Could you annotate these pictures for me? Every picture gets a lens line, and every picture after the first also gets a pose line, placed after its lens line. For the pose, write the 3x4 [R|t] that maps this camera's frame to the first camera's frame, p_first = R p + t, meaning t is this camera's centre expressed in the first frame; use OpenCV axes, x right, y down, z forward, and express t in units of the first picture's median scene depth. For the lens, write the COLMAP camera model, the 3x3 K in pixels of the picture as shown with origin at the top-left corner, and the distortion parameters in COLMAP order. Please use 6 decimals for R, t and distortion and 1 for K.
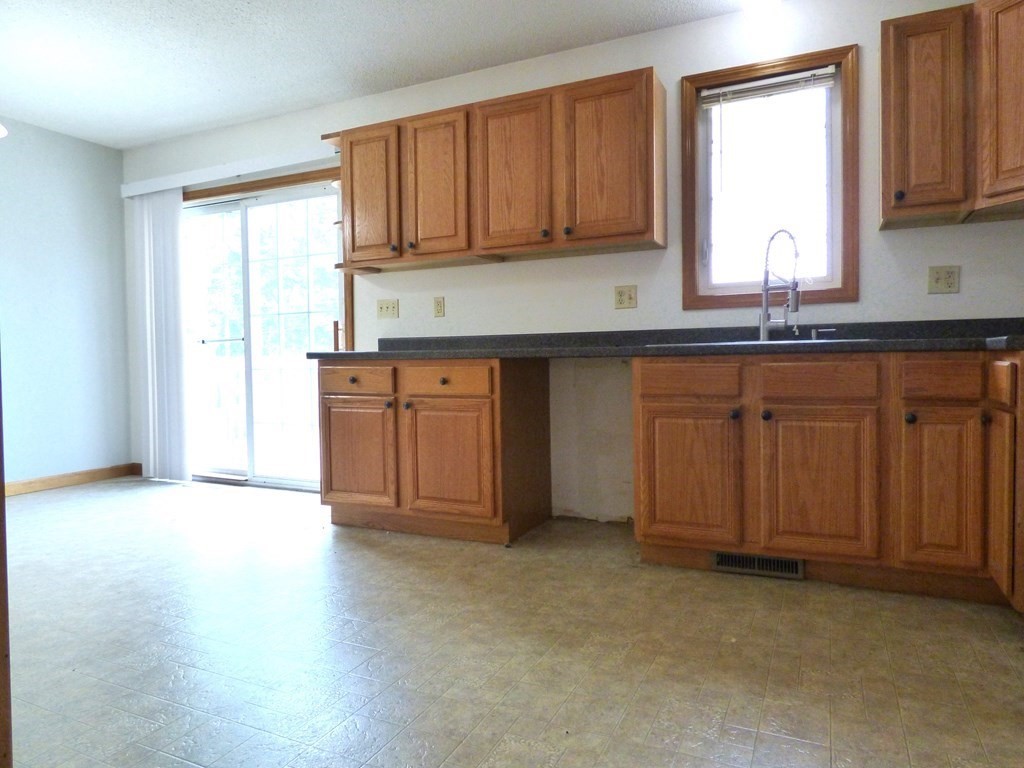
lens RADIAL K [[653.5, 0, 508.0], [0, 653.5, 374.9], [0, 0, 1]] dist [0.010092, -0.003101]
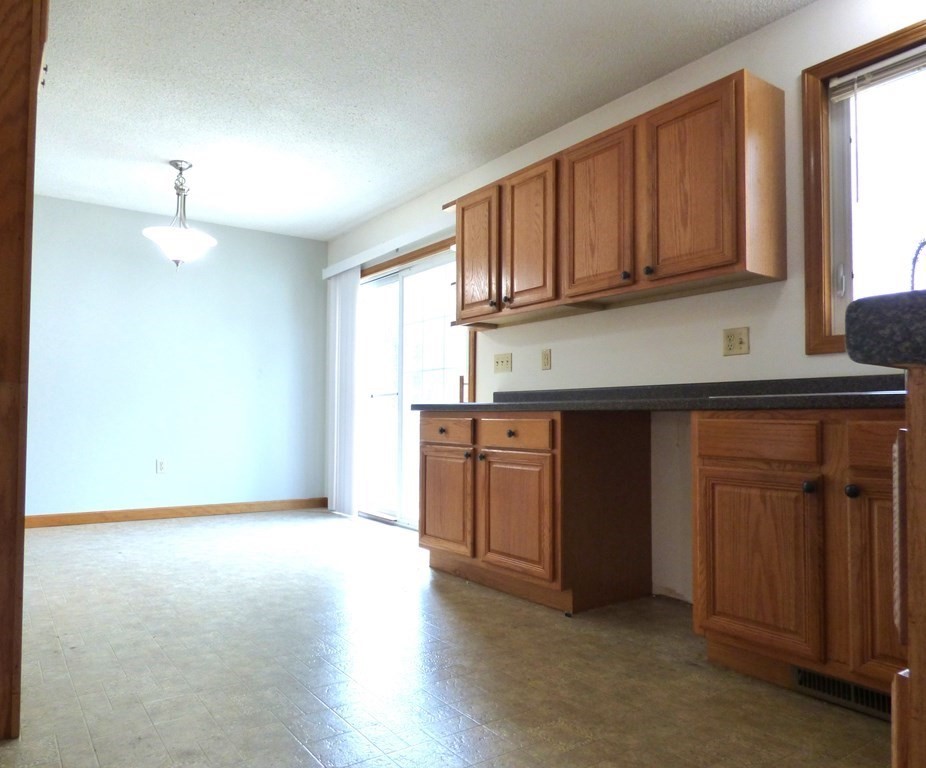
lens RADIAL K [[653.8, 0, 394.2], [0, 653.8, 393.5], [0, 0, 1]] dist [0.000020, 0.000961]
pose [[0.848133, 0.002336, -0.529778, 0.268815], [-0.035786, 0.997959, -0.052890, 0.007515], [0.528573, 0.063817, 0.846486, 0.069080]]
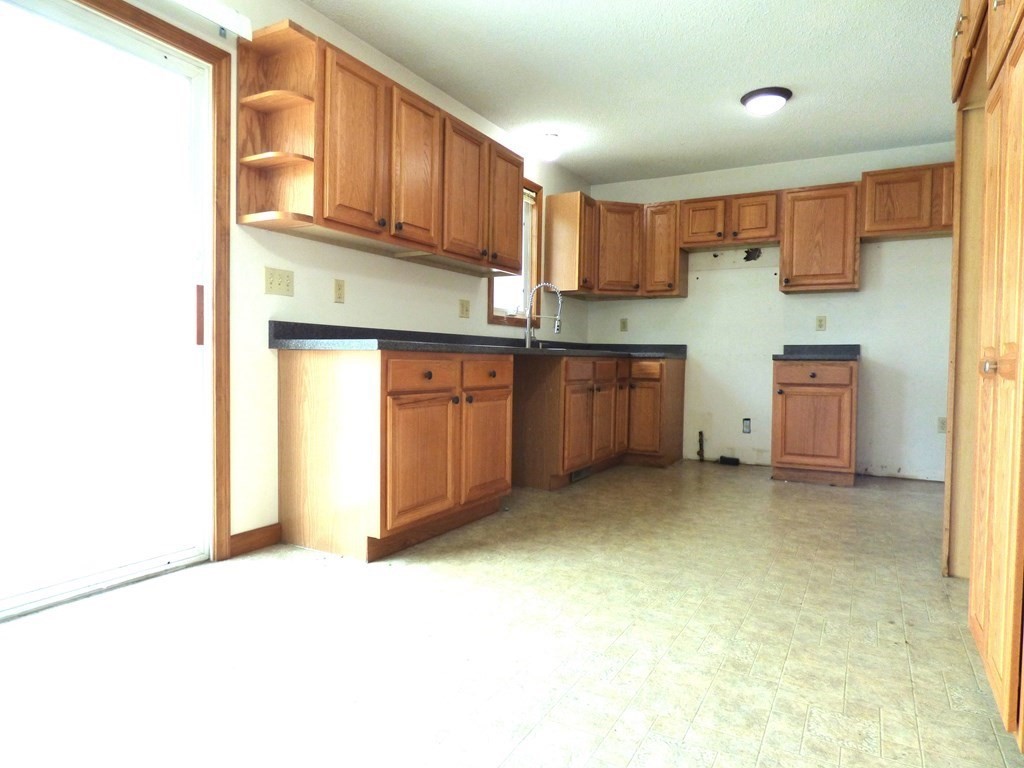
lens RADIAL K [[630.5, 0, 513.3], [0, 630.5, 380.7], [0, 0, 1]] dist [-0.002904, -0.007917]
pose [[0.061843, -0.017186, 0.997938, -1.122978], [0.015577, 0.999747, 0.016252, 0.004128], [-0.997964, 0.014539, 0.062095, 0.882776]]
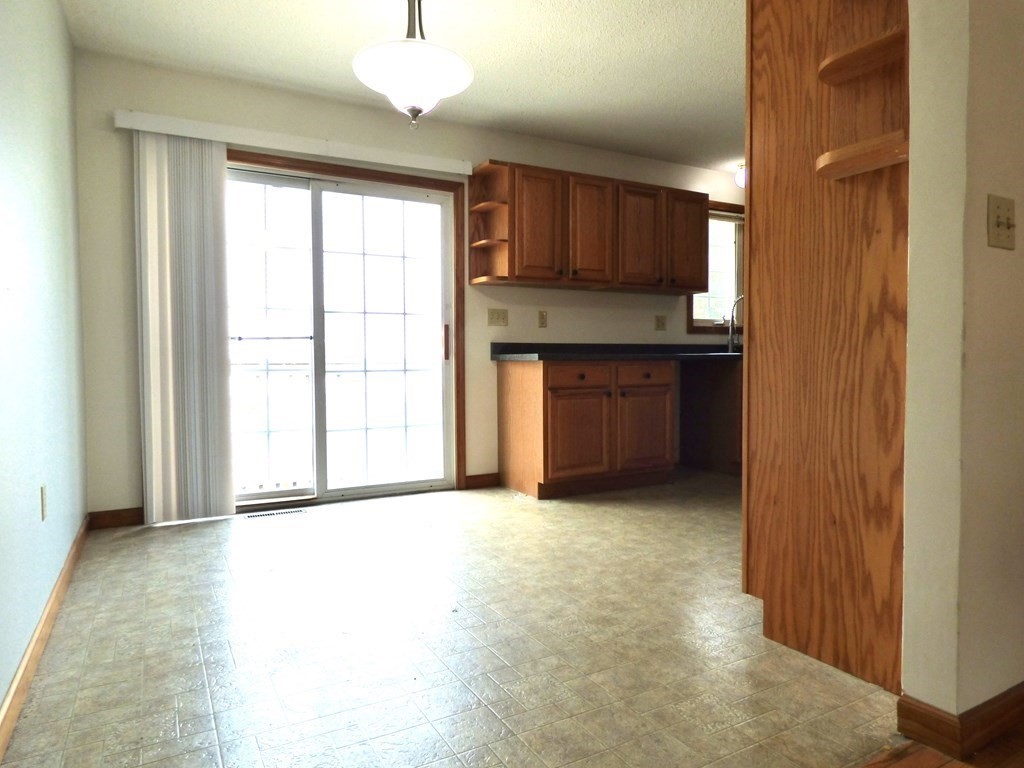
lens RADIAL K [[653.5, 0, 508.0], [0, 653.5, 374.9], [0, 0, 1]] dist [0.010092, -0.003101]
pose [[0.579674, -0.005593, 0.814829, -1.418521], [0.023949, 0.999661, -0.010176, 0.015604], [-0.814496, 0.025413, 0.579612, 0.407537]]
